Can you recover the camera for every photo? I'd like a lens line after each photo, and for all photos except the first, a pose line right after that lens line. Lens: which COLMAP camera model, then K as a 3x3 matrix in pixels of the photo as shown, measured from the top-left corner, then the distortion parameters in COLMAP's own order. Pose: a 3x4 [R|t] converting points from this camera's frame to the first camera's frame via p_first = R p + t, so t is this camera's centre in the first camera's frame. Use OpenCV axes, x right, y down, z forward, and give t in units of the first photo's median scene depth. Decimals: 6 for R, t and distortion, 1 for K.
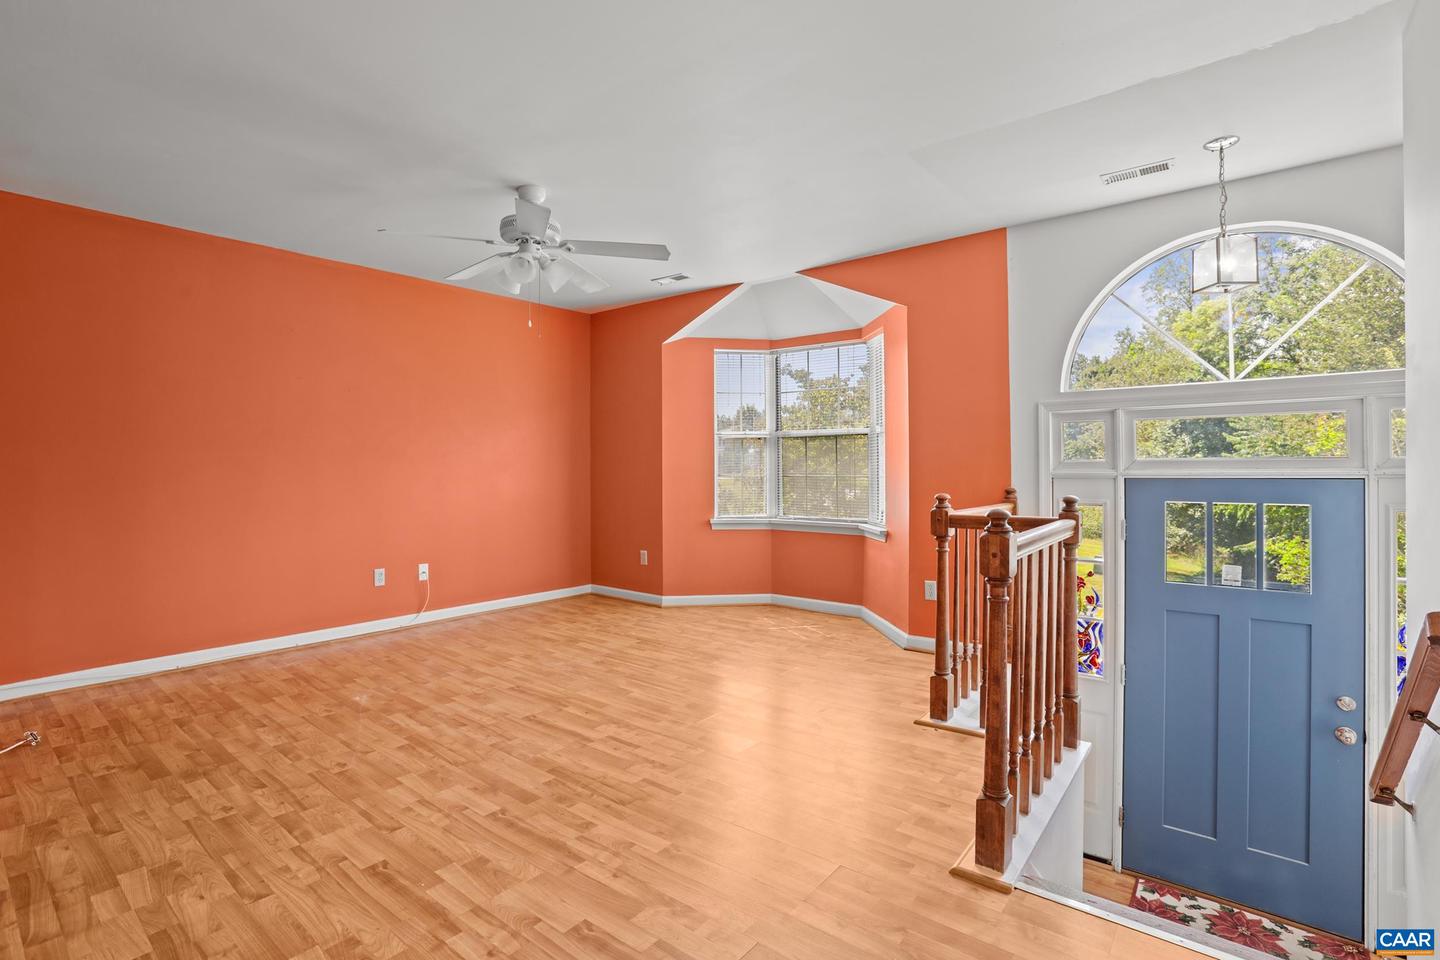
lens RADIAL K [[660.7, 0, 714.5], [0, 660.7, 471.2], [0, 0, 1]] dist [-0.054716, 0.021689]
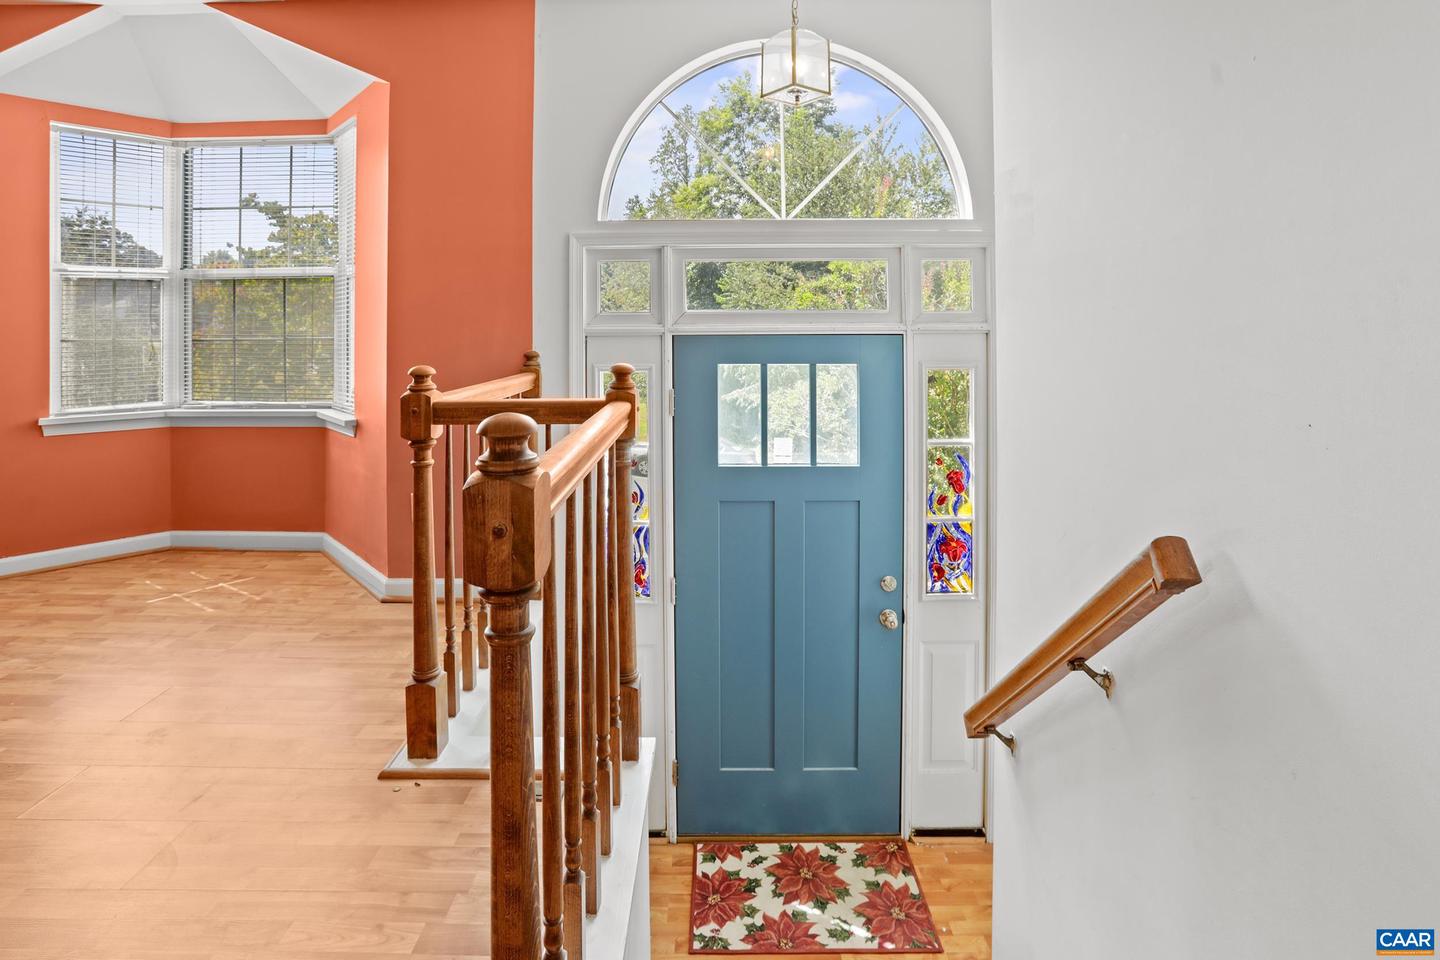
lens RADIAL K [[704.2, 0, 695.8], [0, 704.2, 331.0], [0, 0, 1]] dist [-0.039778, -0.000182]
pose [[0.791485, -0.003274, 0.611180, 0.158550], [0.005705, 0.999982, -0.002031, 0.005766], [-0.611162, 0.005094, 0.791489, 0.356097]]
